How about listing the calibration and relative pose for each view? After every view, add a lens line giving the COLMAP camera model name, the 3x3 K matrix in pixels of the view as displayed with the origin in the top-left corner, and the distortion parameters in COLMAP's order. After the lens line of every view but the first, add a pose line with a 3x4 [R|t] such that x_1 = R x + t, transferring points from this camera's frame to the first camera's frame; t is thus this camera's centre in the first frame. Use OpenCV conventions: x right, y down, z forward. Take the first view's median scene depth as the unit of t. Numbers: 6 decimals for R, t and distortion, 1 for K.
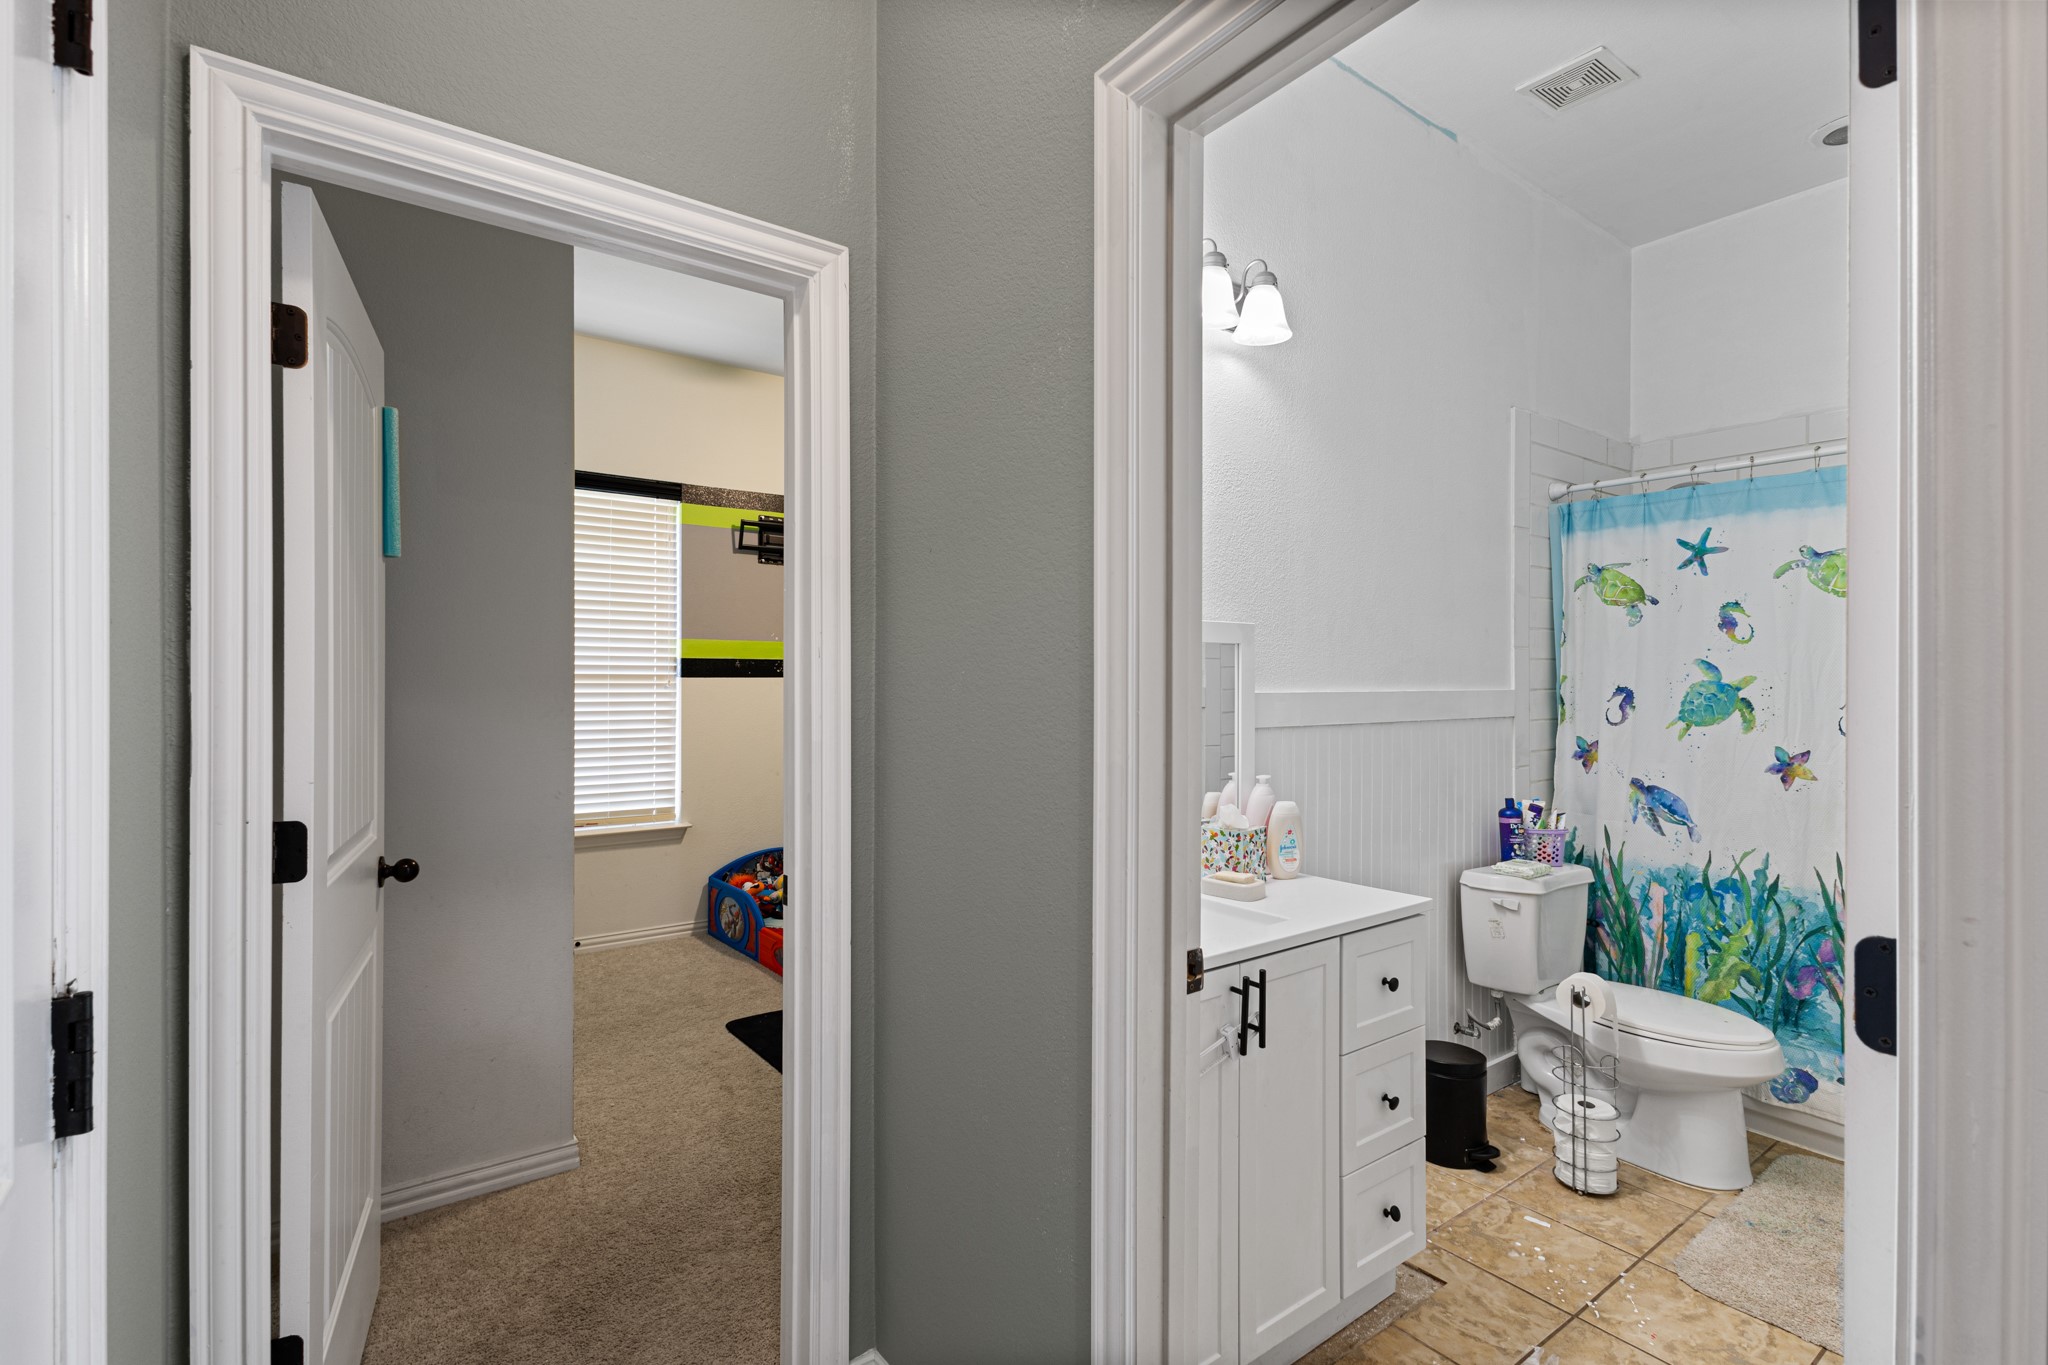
lens RADIAL K [[954.9, 0, 1012.0], [0, 954.9, 684.9], [0, 0, 1]] dist [0.011667, -0.001297]
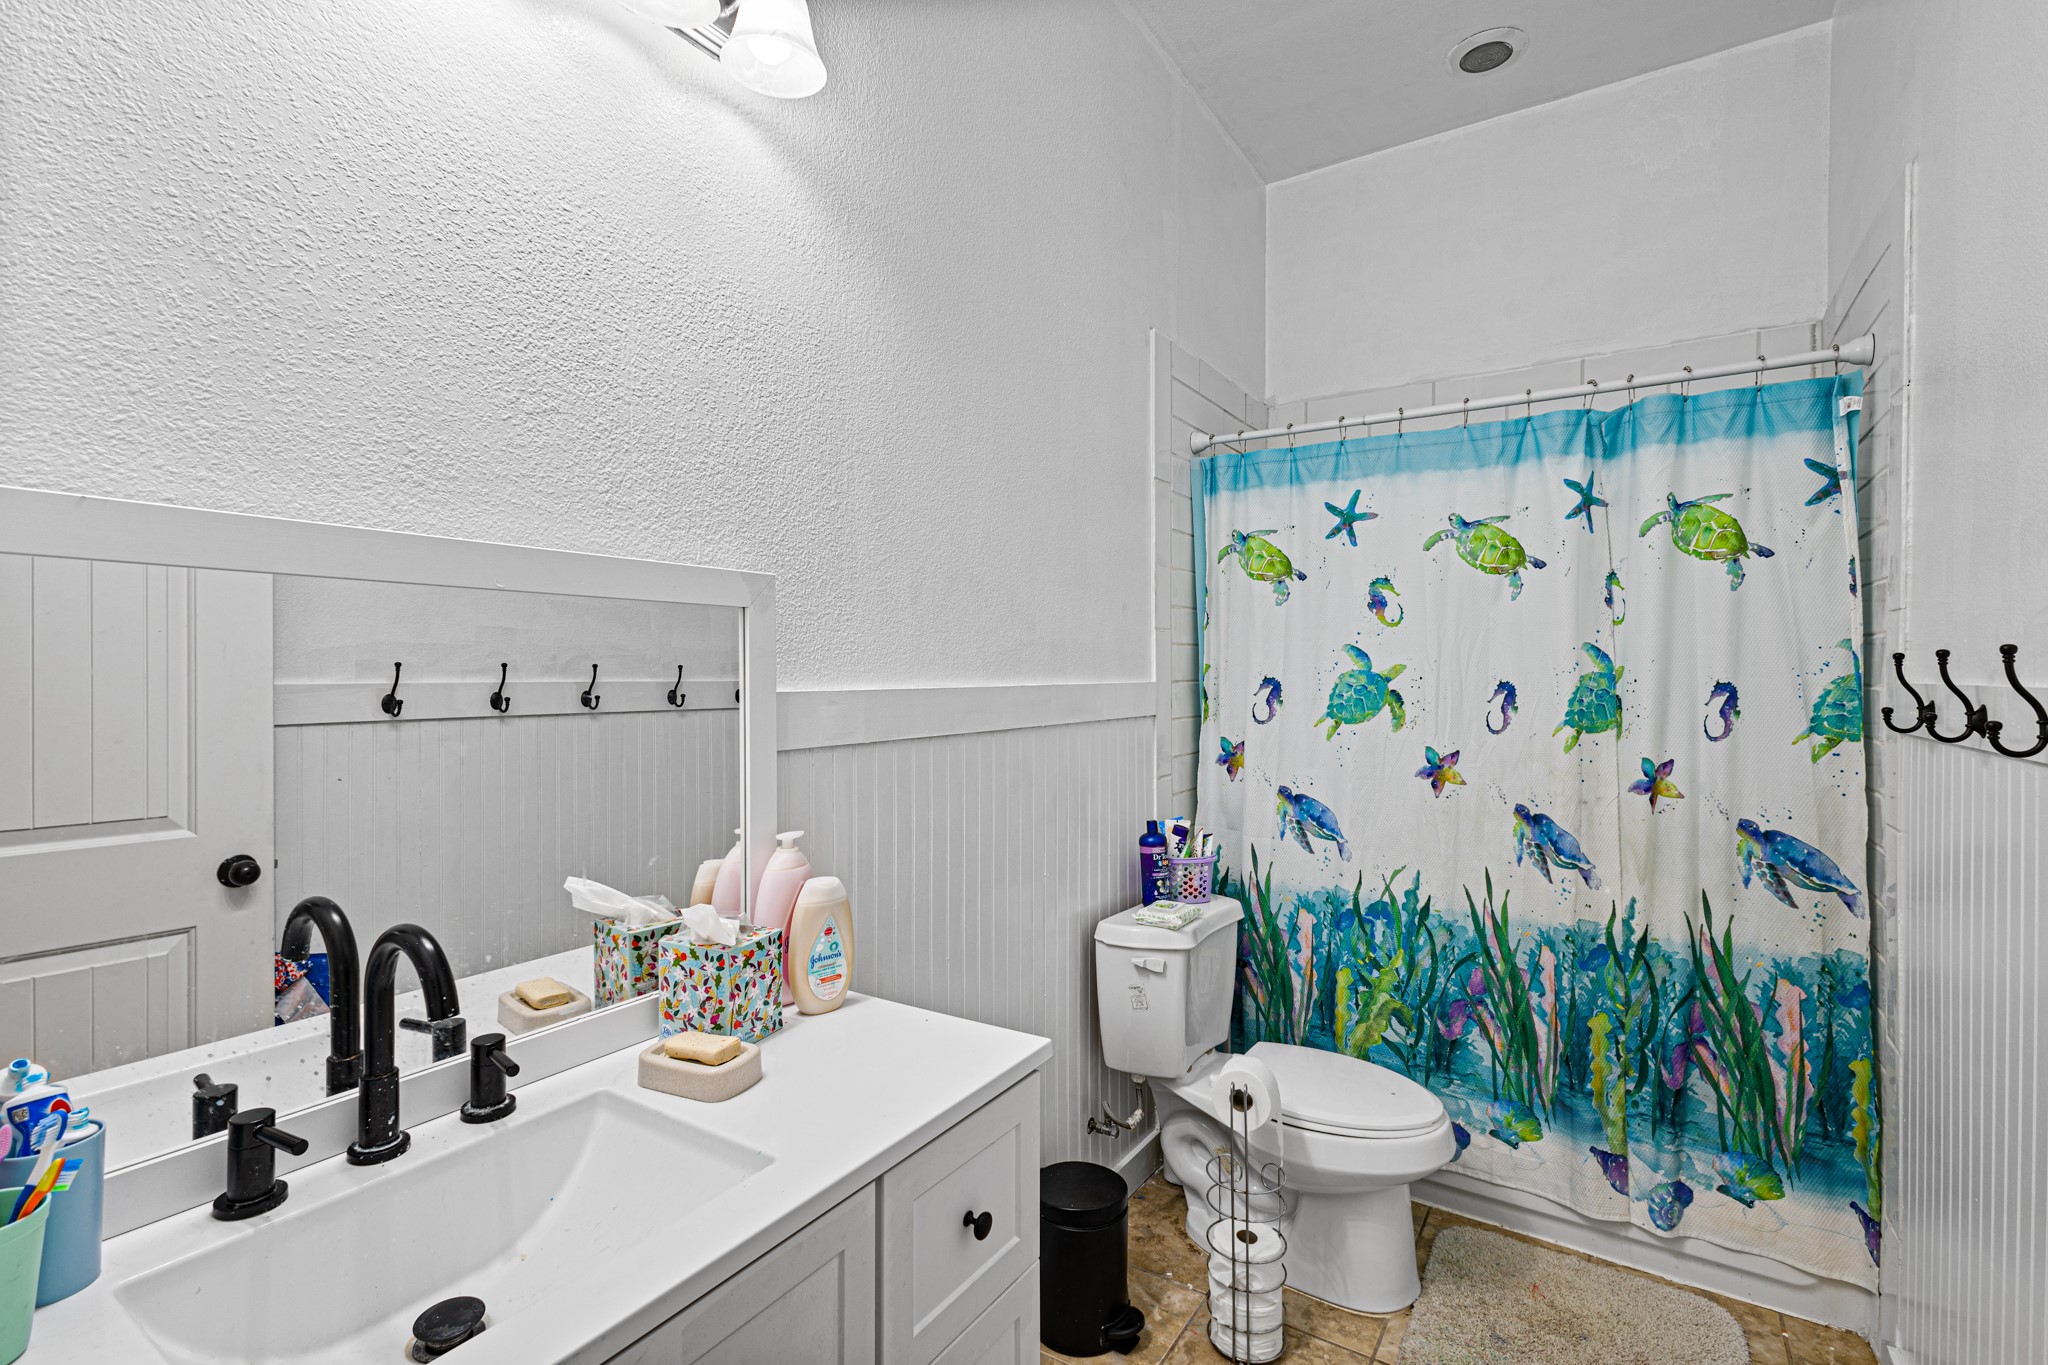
lens RADIAL K [[954.9, 0, 1025.3], [0, 954.9, 678.7], [0, 0, 1]] dist [0.011667, -0.001297]
pose [[0.934653, -0.005052, 0.355525, 0.155511], [0.003956, 0.999985, 0.003809, -0.001212], [-0.355539, -0.002153, 0.934659, 0.327300]]
